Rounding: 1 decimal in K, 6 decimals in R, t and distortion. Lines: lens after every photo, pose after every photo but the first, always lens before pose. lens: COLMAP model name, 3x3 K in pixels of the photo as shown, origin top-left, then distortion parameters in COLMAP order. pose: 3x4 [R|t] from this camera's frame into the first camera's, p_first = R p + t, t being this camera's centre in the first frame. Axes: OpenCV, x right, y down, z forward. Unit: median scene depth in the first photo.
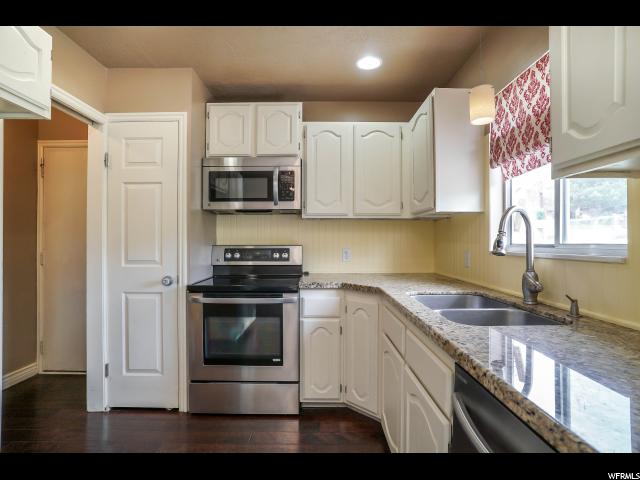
lens RADIAL K [[340.7, 0, 314.5], [0, 340.7, 236.8], [0, 0, 1]] dist [-0.051713, 0.008439]
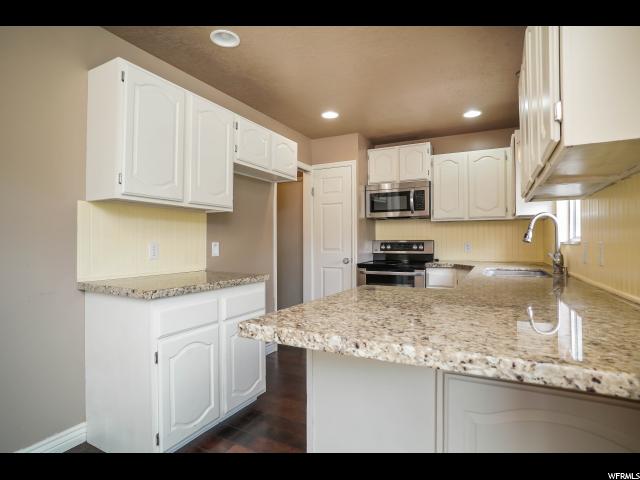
lens RADIAL K [[340.7, 0, 315.2], [0, 340.7, 236.6], [0, 0, 1]] dist [-0.051713, 0.008439]
pose [[0.887573, -0.008621, -0.460586, 0.216077], [0.008045, 0.999962, -0.003212, 0.013187], [0.460596, -0.000855, 0.887609, -0.593932]]
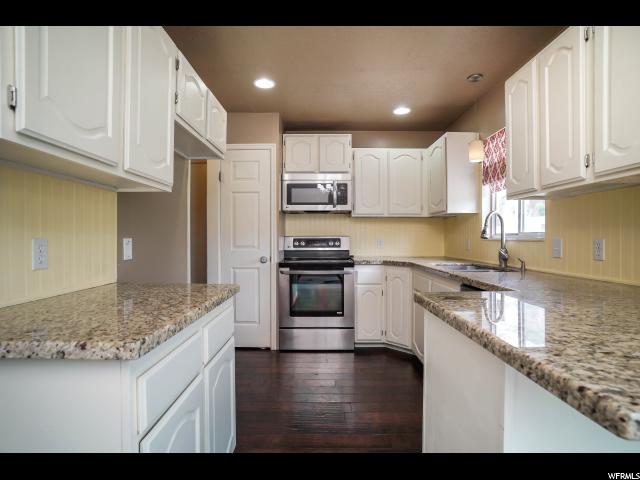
lens RADIAL K [[340.7, 0, 317.5], [0, 340.7, 236.1], [0, 0, 1]] dist [-0.051713, 0.008439]
pose [[0.999992, 0.000359, -0.003953, -0.195119], [-0.000320, 0.999952, 0.009766, 0.013480], [0.003957, -0.009764, 0.999944, -0.468240]]
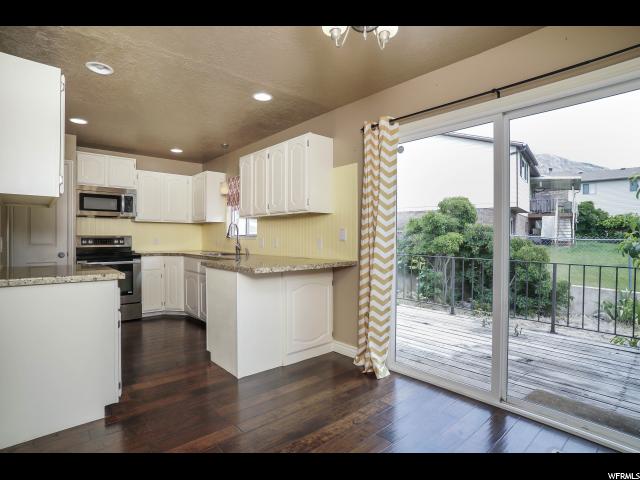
lens RADIAL K [[340.7, 0, 322.5], [0, 340.7, 236.8], [0, 0, 1]] dist [-0.051713, 0.008439]
pose [[0.740586, 0.002674, 0.671956, -0.585908], [-0.012509, 0.999874, 0.009807, -0.000671], [-0.671845, -0.015668, 0.740526, -1.218795]]
